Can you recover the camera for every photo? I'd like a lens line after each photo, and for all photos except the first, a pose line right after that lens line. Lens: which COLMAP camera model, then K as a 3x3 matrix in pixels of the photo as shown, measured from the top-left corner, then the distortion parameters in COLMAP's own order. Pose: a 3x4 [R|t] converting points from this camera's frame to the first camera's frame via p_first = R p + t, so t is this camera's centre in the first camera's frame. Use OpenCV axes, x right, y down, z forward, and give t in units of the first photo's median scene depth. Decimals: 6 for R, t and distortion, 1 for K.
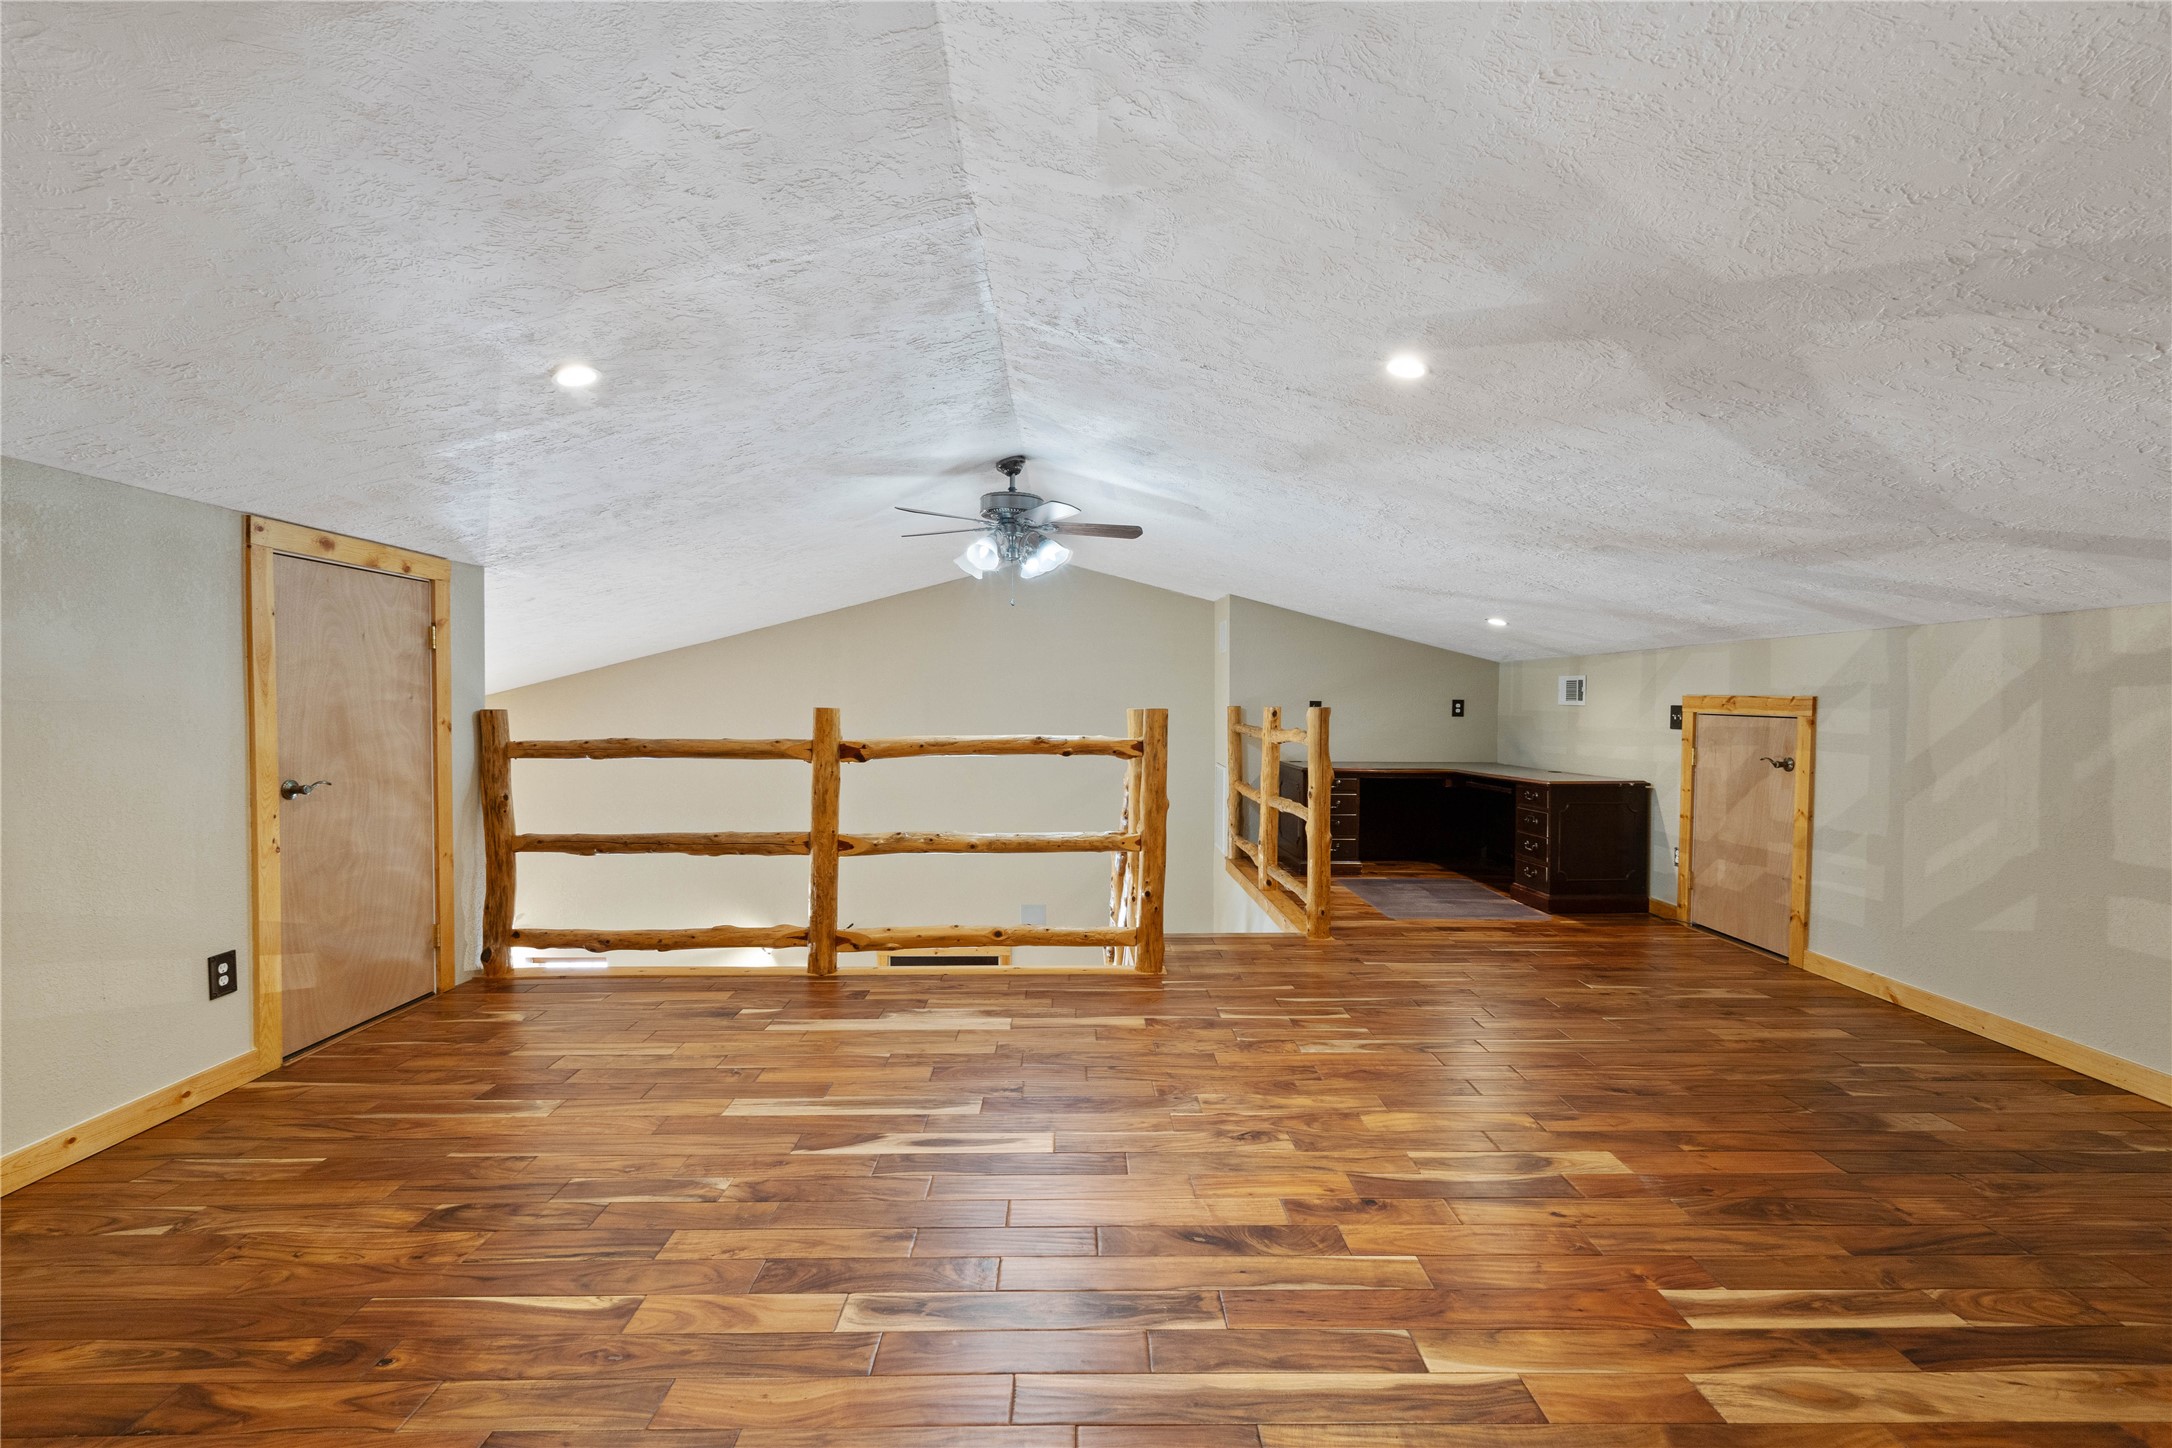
lens RADIAL K [[1010.6, 0, 1131.9], [0, 1010.6, 712.4], [0, 0, 1]] dist [-0.006213, 0.000342]
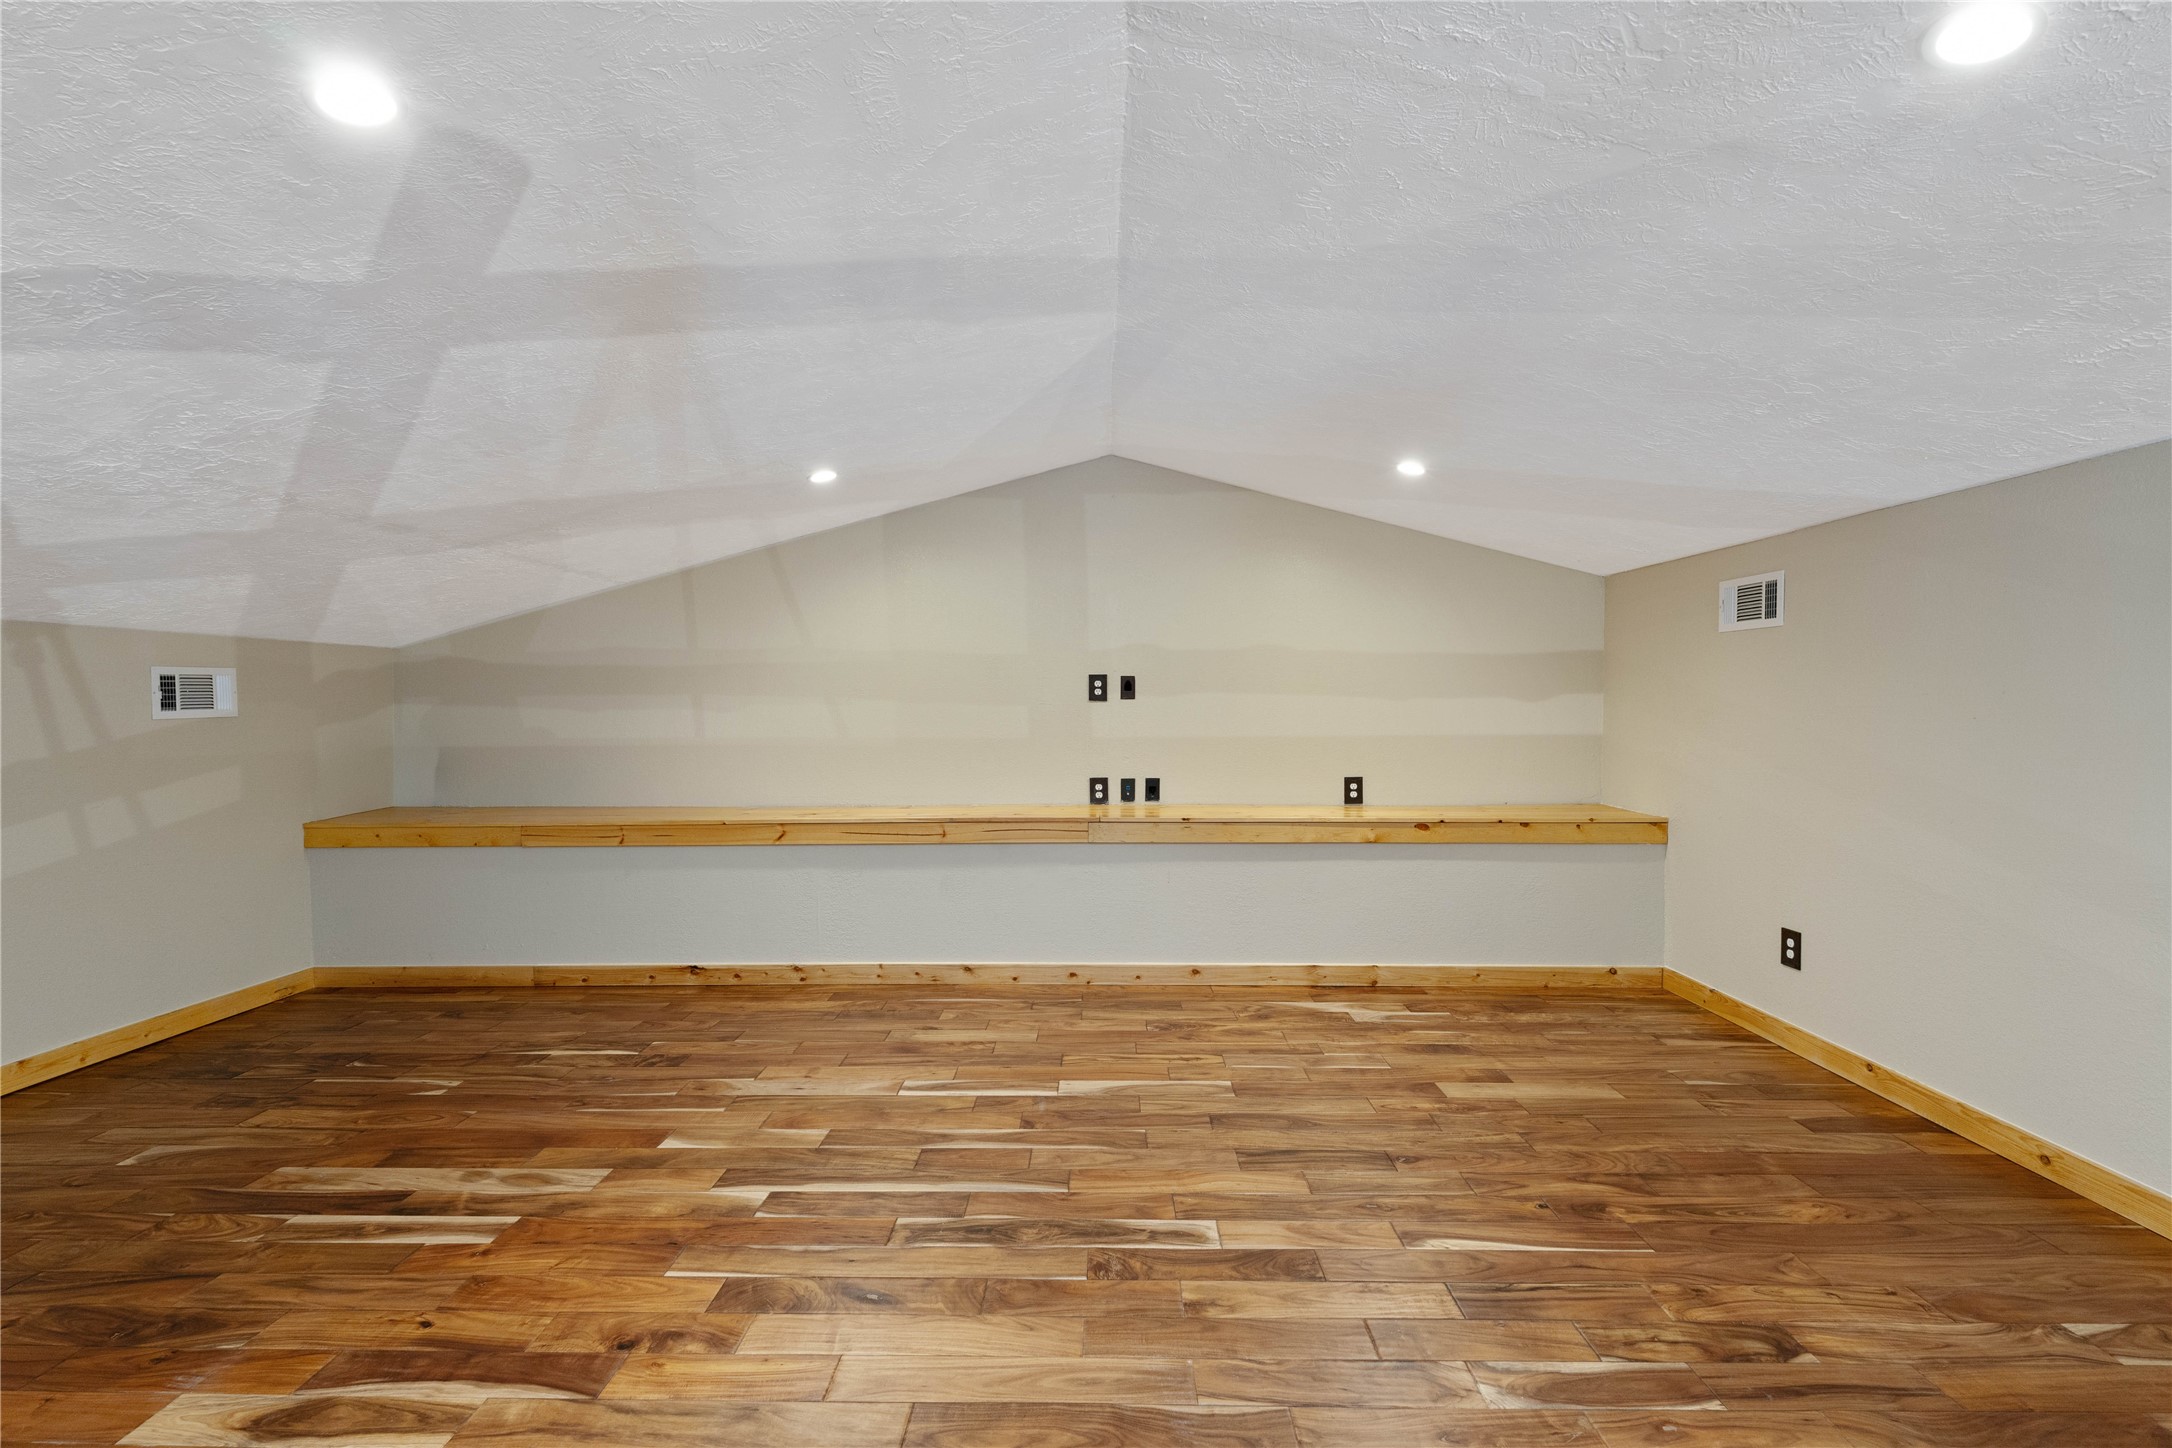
lens RADIAL K [[1010.6, 0, 1131.9], [0, 1010.6, 712.4], [0, 0, 1]] dist [-0.006213, 0.000342]
pose [[-0.999303, 0.001621, 0.037289, -0.206051], [0.002436, 0.999759, 0.021819, -0.027129], [-0.037244, 0.021895, -0.999066, 1.912256]]
